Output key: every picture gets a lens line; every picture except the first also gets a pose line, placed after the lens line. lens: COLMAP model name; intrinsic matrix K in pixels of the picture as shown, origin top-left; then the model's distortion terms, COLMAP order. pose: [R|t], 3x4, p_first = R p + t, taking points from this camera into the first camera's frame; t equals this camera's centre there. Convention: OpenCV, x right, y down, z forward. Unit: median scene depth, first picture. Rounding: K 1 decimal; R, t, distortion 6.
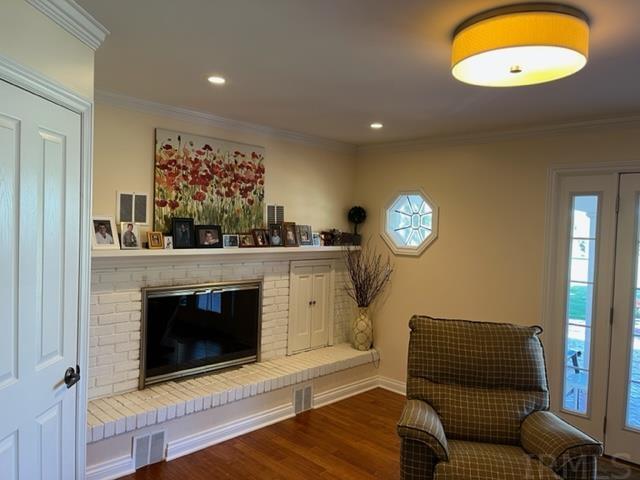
lens RADIAL K [[485.8, 0, 316.1], [0, 485.8, 237.7], [0, 0, 1]] dist [0.042520, -0.021680]
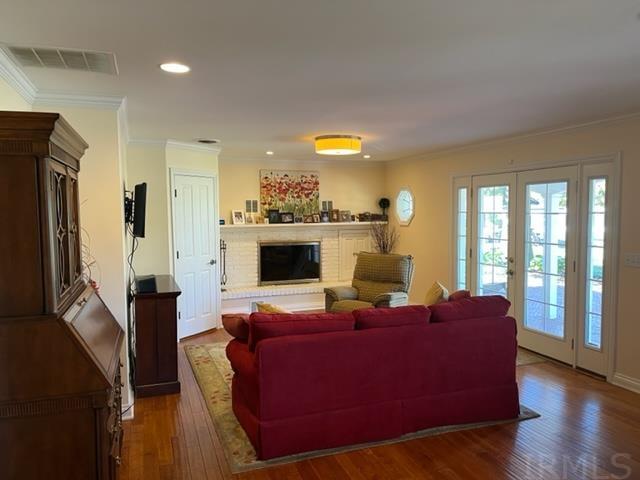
lens RADIAL K [[485.8, 0, 322.3], [0, 485.8, 240.7], [0, 0, 1]] dist [0.042520, -0.021680]
pose [[0.901780, -0.011873, -0.432033, 0.797069], [0.025420, 0.999349, 0.025595, 0.044812], [0.431448, -0.034063, 0.901495, -0.808073]]
